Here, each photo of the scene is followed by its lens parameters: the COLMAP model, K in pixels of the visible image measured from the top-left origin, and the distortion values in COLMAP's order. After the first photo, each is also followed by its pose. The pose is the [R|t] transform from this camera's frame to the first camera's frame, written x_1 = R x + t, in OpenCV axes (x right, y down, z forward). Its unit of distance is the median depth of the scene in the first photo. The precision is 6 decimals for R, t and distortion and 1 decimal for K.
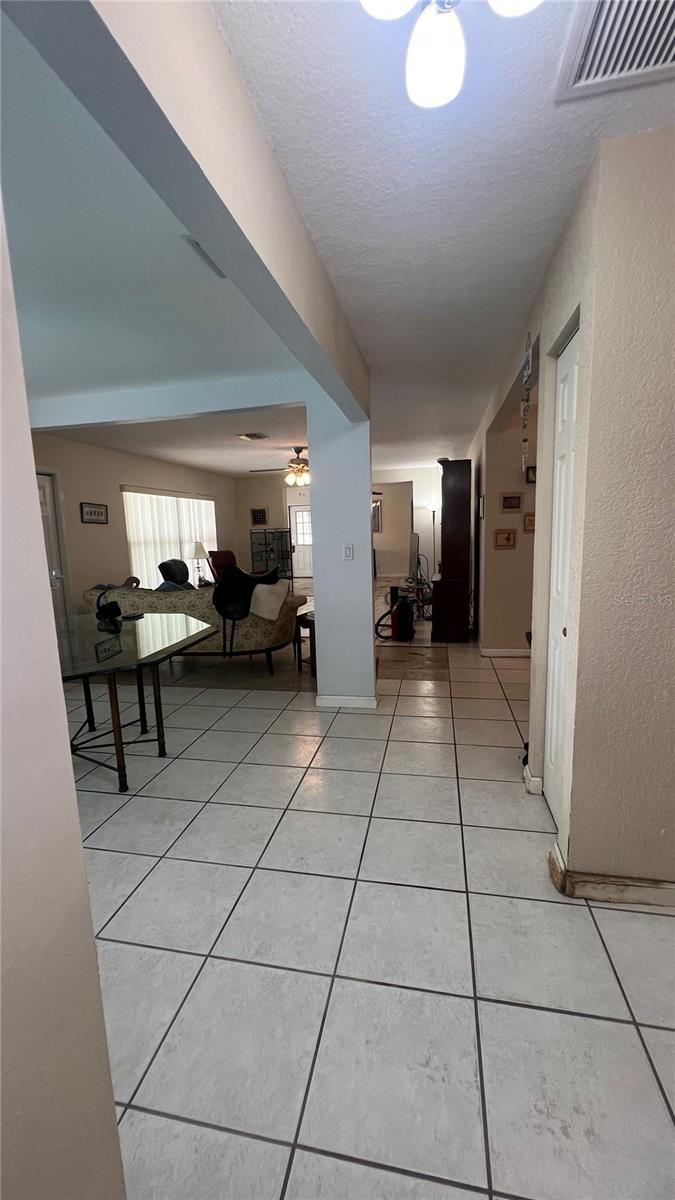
lens RADIAL K [[485.3, 0, 332.6], [0, 485.3, 602.0], [0, 0, 1]] dist [-0.007274, 0.002204]
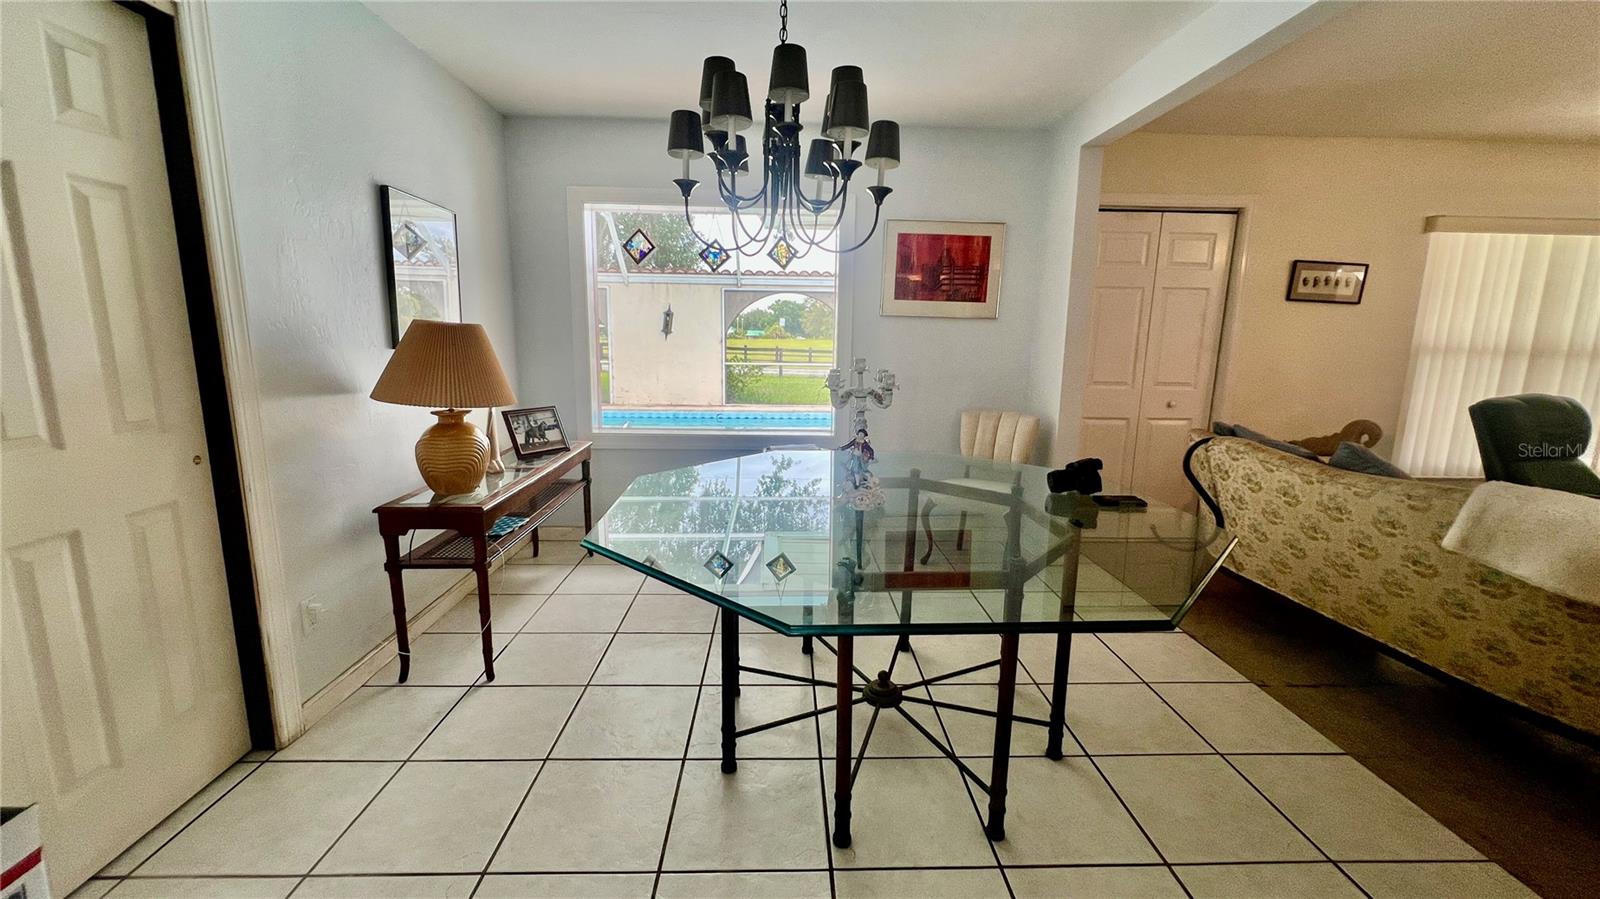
lens RADIAL K [[647.1, 0, 797.1], [0, 647.1, 442.9], [0, 0, 1]] dist [-0.007274, 0.002204]
pose [[0.230047, 0.201228, -0.952148, 0.032902], [-0.165892, 0.972178, 0.165380, -0.033938], [0.958936, 0.119908, 0.257028, 0.263971]]
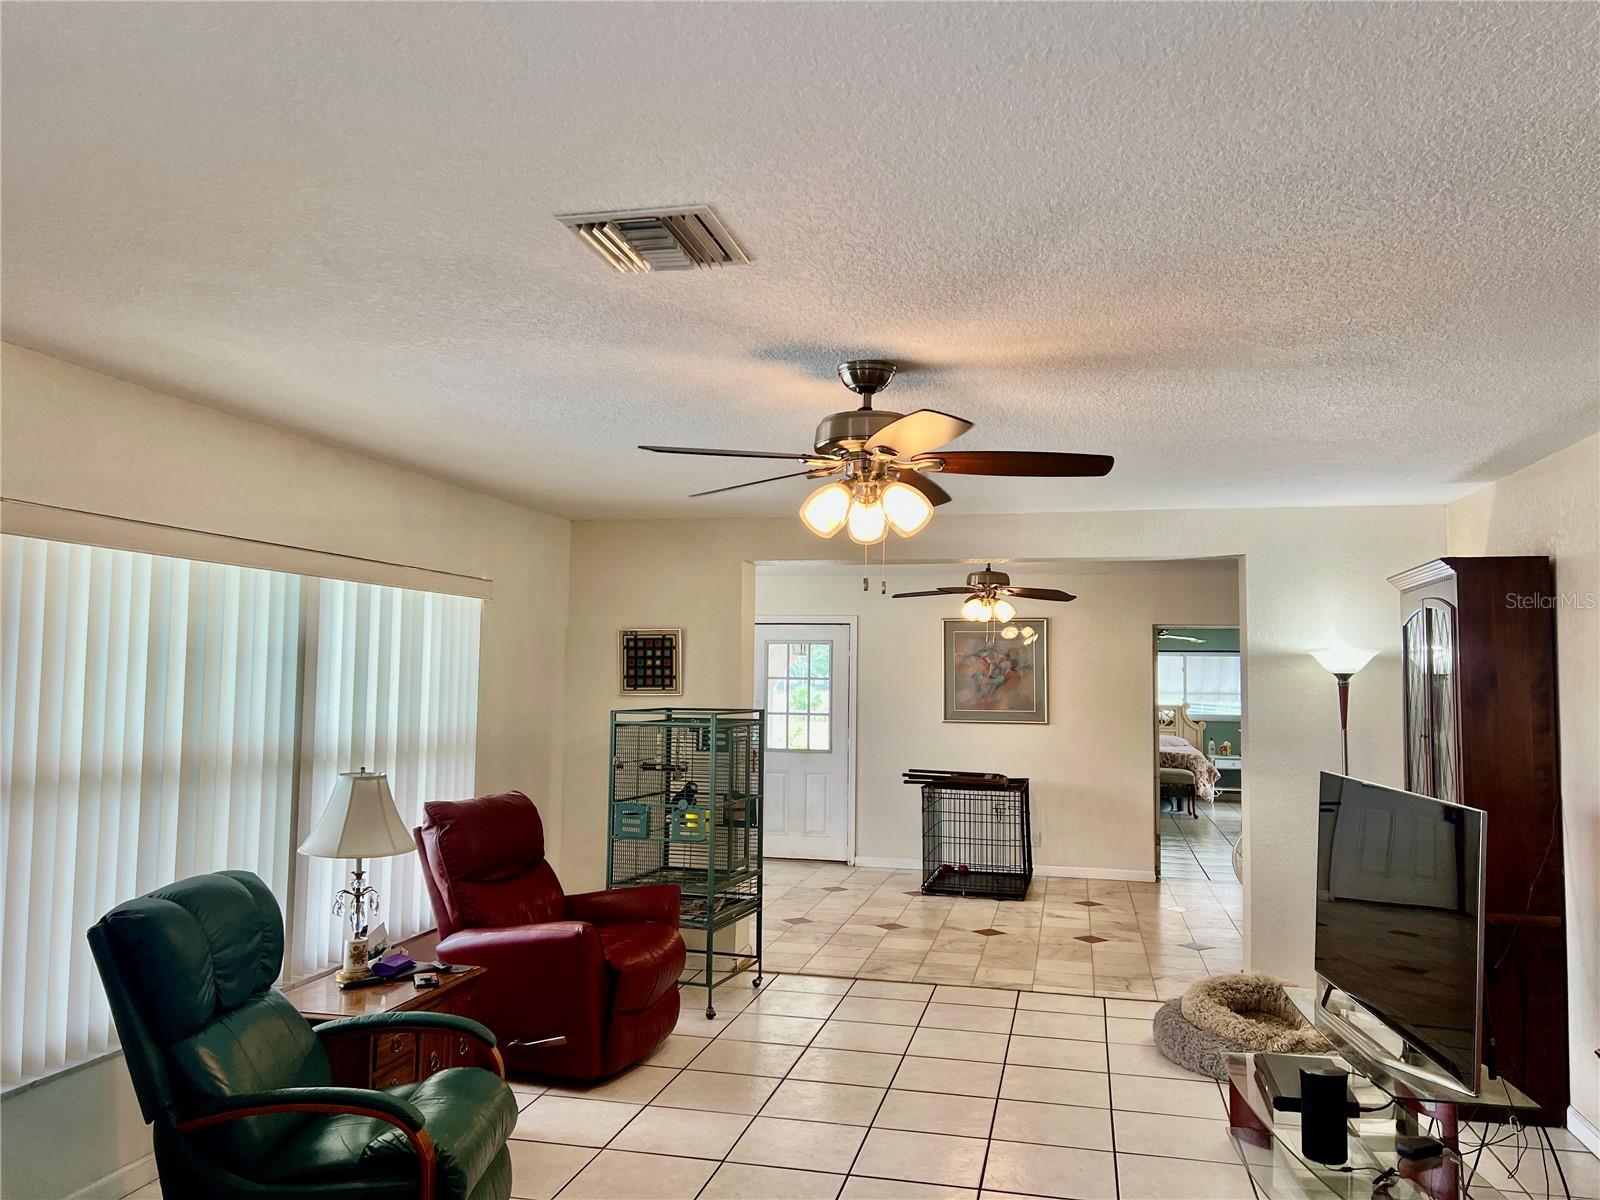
lens RADIAL K [[1228.0, 0, 795.4], [0, 1228.0, 591.9], [0, 0, 1]] dist [-0.033678, -0.001797]
pose [[0.998492, 0.048137, -0.026403, -0.075341], [-0.052700, 0.975179, -0.215054, -0.096461], [0.015395, 0.216121, 0.976245, 0.451749]]
